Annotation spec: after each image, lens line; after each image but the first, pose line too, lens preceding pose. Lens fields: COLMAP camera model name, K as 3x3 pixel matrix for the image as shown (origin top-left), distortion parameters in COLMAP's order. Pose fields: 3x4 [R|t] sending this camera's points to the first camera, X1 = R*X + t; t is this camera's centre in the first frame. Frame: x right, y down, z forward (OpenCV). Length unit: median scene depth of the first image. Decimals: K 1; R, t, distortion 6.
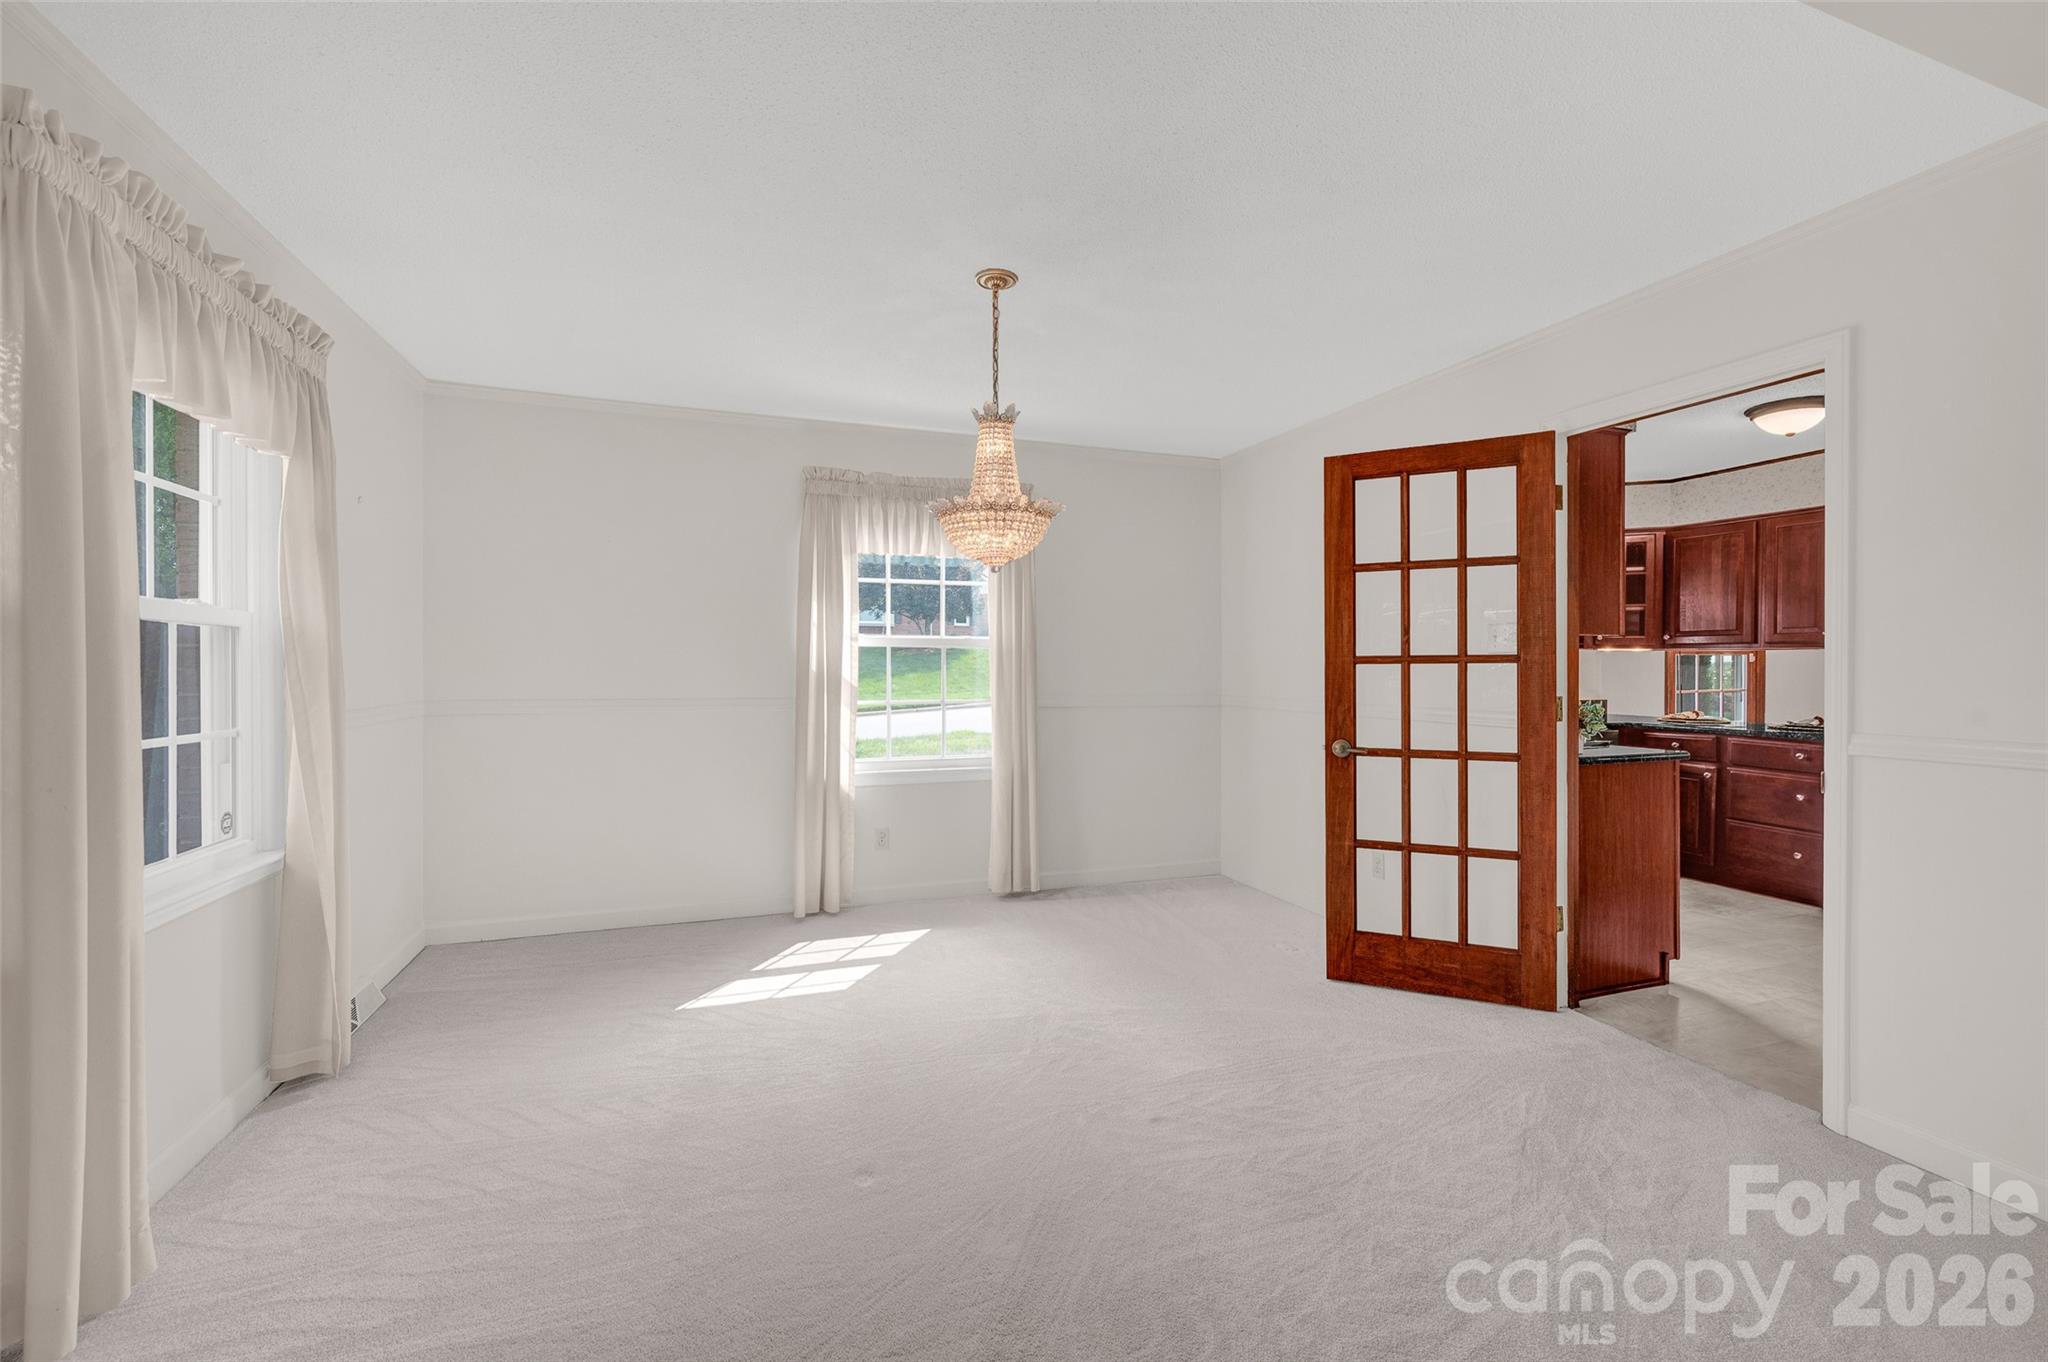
lens RADIAL K [[854.7, 0, 1040.9], [0, 854.7, 671.8], [0, 0, 1]] dist [0.000915, 0.000066]
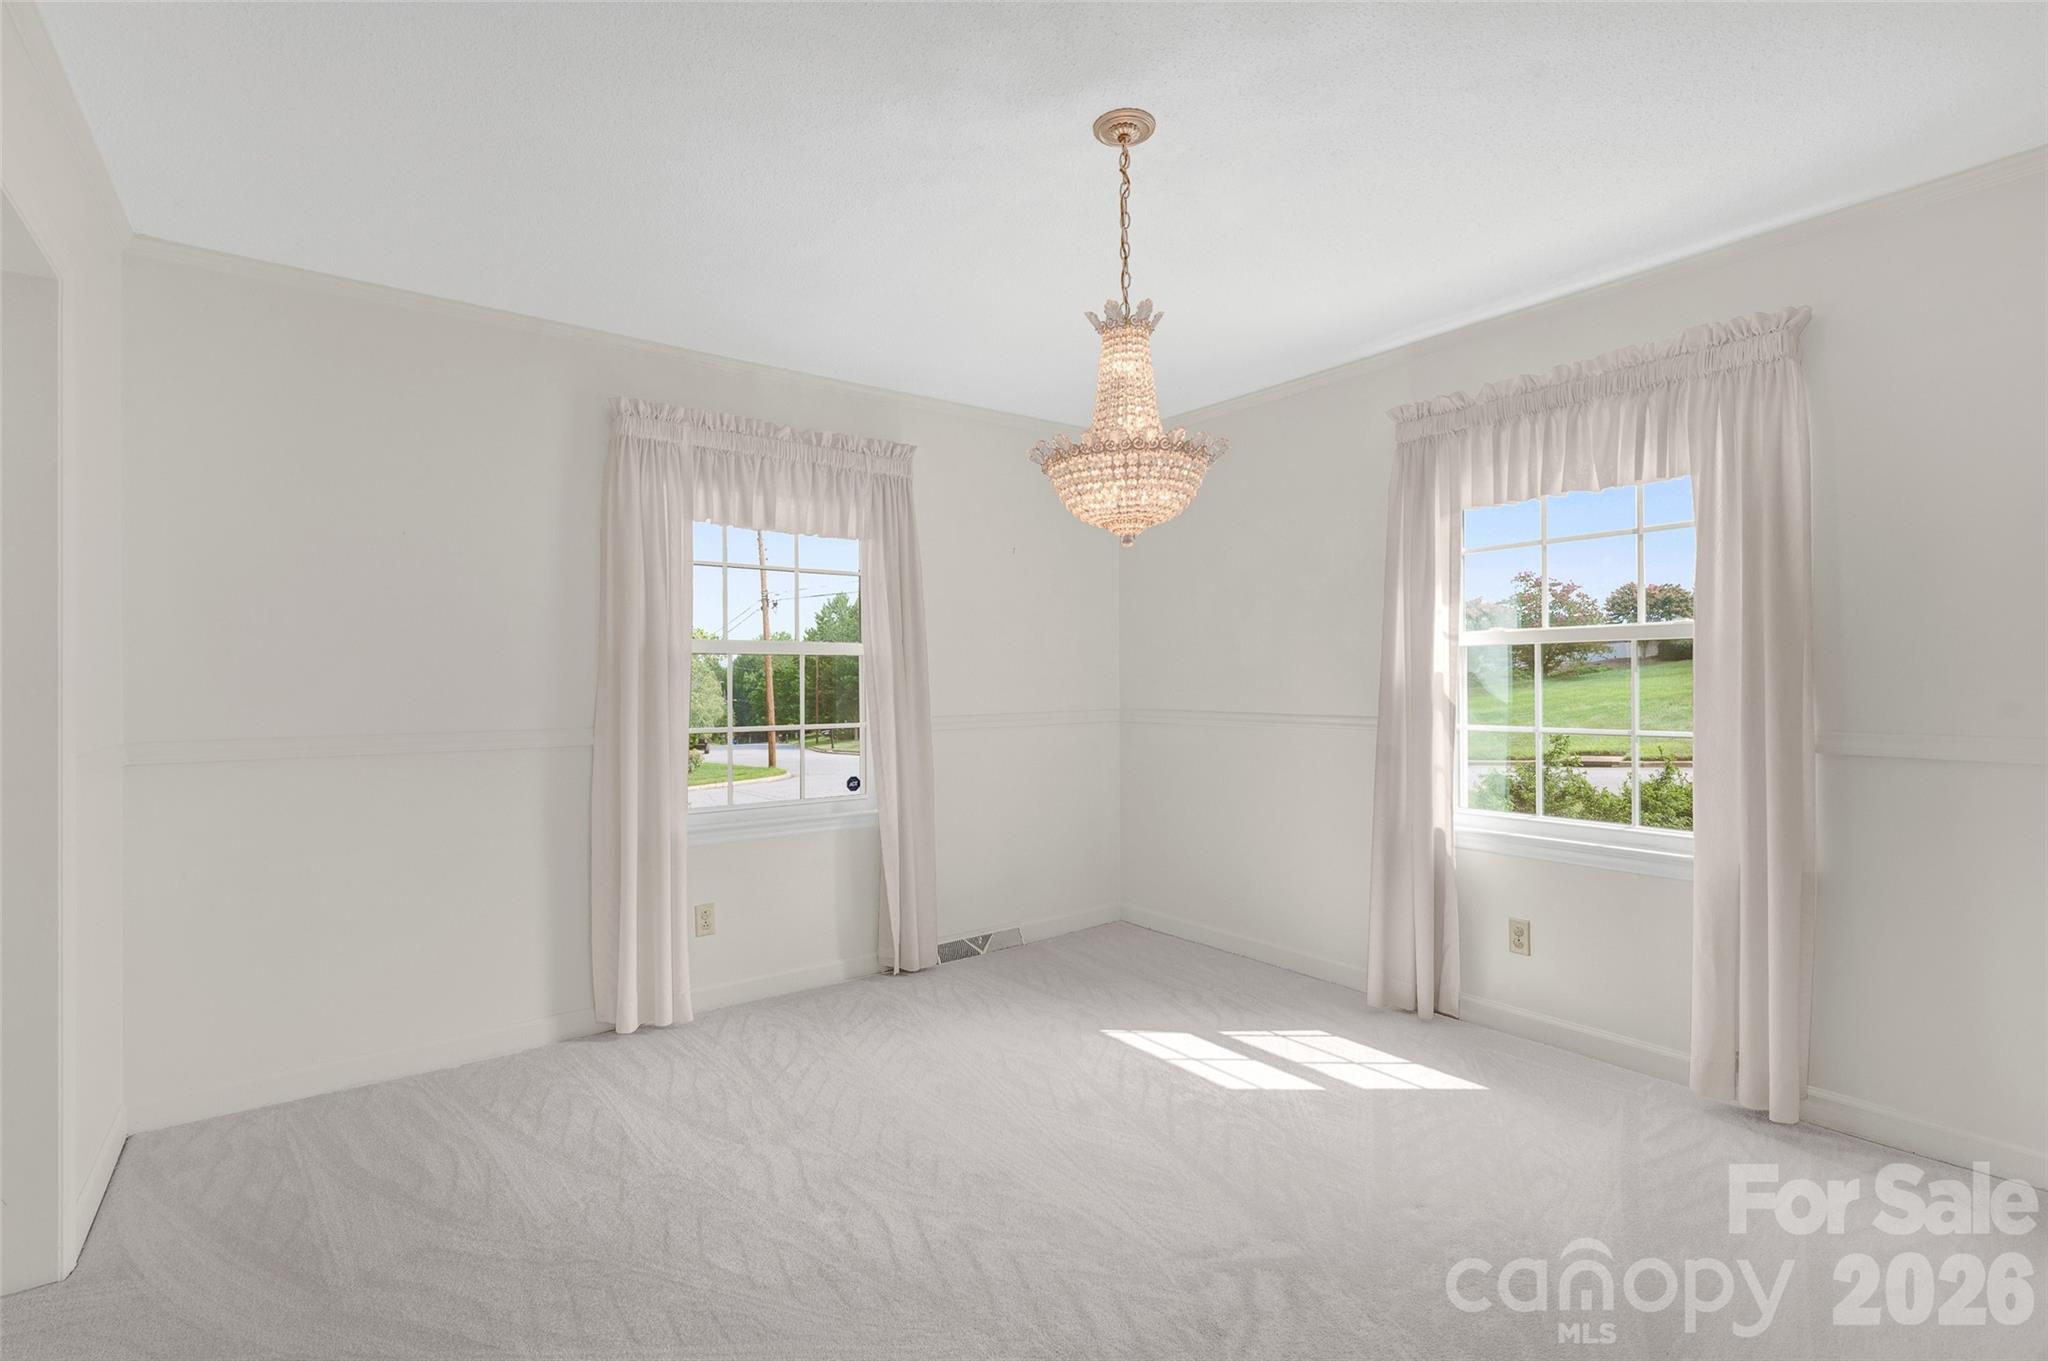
lens RADIAL K [[966.9, 0, 1026.9], [0, 966.9, 683.4], [0, 0, 1]] dist [0.001817, 0.000347]
pose [[0.294801, -0.003525, -0.955552, 0.507728], [-0.005596, 0.999970, -0.005415, 0.007756], [0.955542, 0.006944, 0.294773, 0.511853]]
